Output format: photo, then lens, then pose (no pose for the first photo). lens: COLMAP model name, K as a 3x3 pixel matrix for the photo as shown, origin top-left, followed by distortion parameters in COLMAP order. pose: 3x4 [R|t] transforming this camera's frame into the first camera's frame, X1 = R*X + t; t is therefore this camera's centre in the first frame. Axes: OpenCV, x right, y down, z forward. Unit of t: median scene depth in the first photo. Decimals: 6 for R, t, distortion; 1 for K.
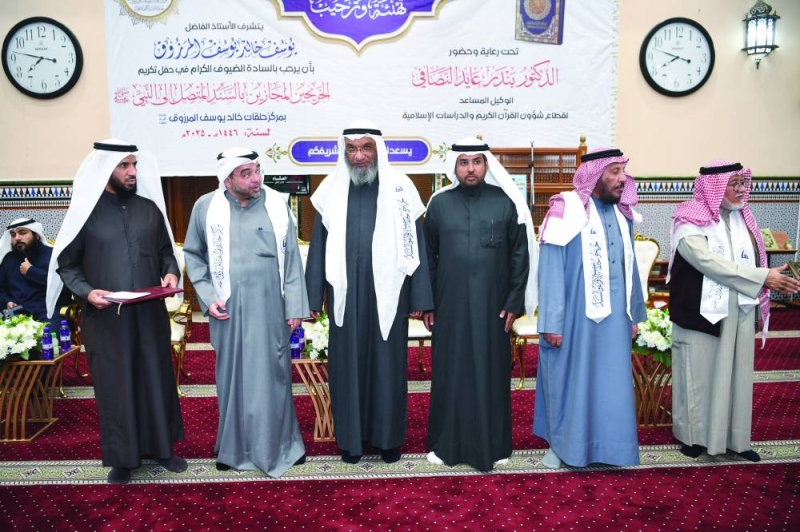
lens RADIAL K [[607.1, 0, 400.0], [0, 607.1, 266.0], [0, 0, 1]] dist [-0.045494, 0.007559]
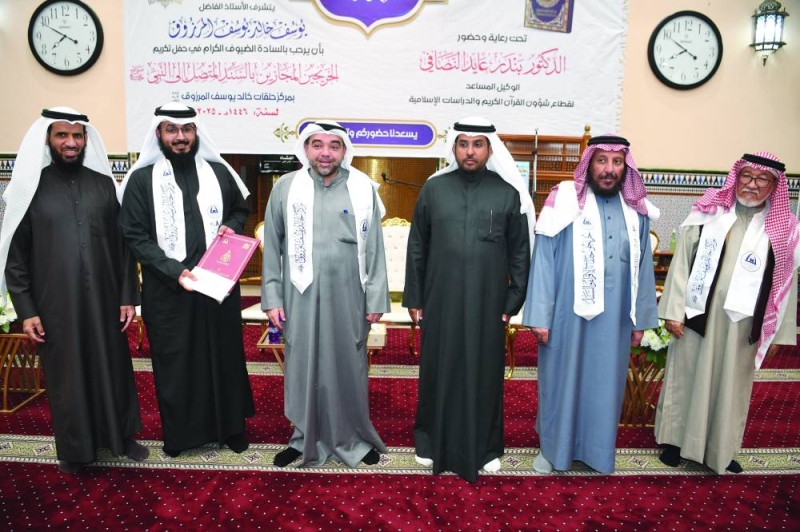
lens RADIAL K [[555.0, 0, 400.0], [0, 555.0, 266.0], [0, 0, 1]] dist [-0.060761, 0.003117]
pose [[0.998816, 0.037267, -0.031263, 0.028891], [-0.035971, 0.998510, 0.041036, -0.007617], [0.032746, -0.039863, 0.998668, 0.068626]]
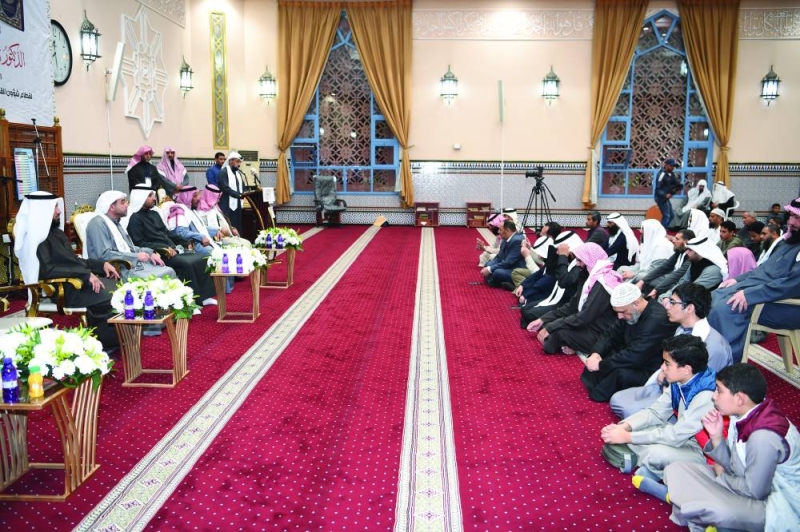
lens RADIAL K [[766.1, 0, 400.0], [0, 766.1, 266.0], [0, 0, 1]] dist [0.002778, 0.005903]
pose [[0.079565, -0.115720, 0.990090, -1.163984], [0.103733, 0.988808, 0.107234, -0.019716], [-0.991418, 0.094173, 0.090678, 0.229105]]
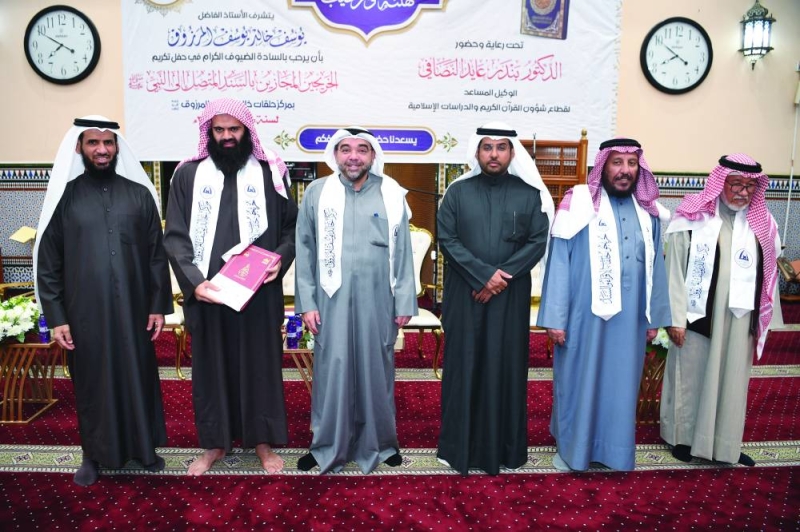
lens RADIAL K [[555.0, 0, 400.0], [0, 555.0, 266.0], [0, 0, 1]] dist [-0.060761, 0.003117]
pose [[0.999731, 0.022107, -0.006961, 0.002585], [-0.021893, 0.999323, 0.029561, -0.005298], [0.007610, -0.029401, 0.999539, 0.061007]]
